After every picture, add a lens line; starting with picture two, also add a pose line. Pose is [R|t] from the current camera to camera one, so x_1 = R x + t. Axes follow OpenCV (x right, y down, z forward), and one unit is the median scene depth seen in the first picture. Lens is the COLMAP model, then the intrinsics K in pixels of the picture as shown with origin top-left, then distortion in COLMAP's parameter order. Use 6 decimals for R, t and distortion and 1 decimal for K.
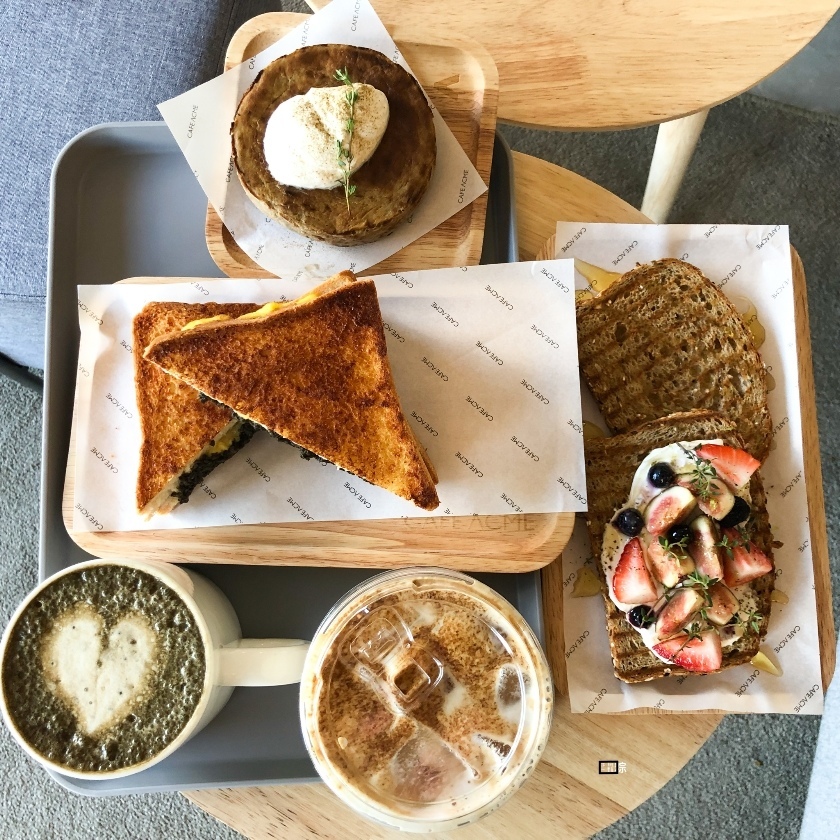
lens RADIAL K [[845.6, 0, 415.6], [0, 845.6, 421.1], [0, 0, 1]] dist [0.010240, -0.022979]
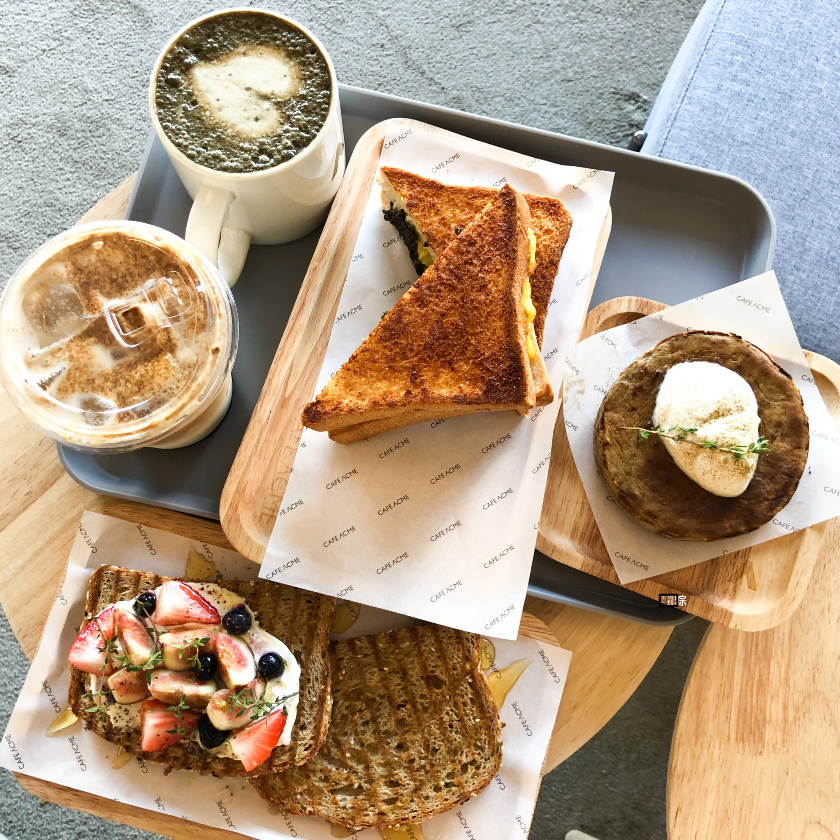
lens RADIAL K [[845.6, 0, 415.6], [0, 845.6, 421.1], [0, 0, 1]] dist [0.010240, -0.022979]
pose [[-0.272126, 0.941039, -0.200979, 0.176785], [-0.953552, -0.235679, 0.187598, -0.204028], [0.129171, 0.242694, 0.961465, 0.035369]]
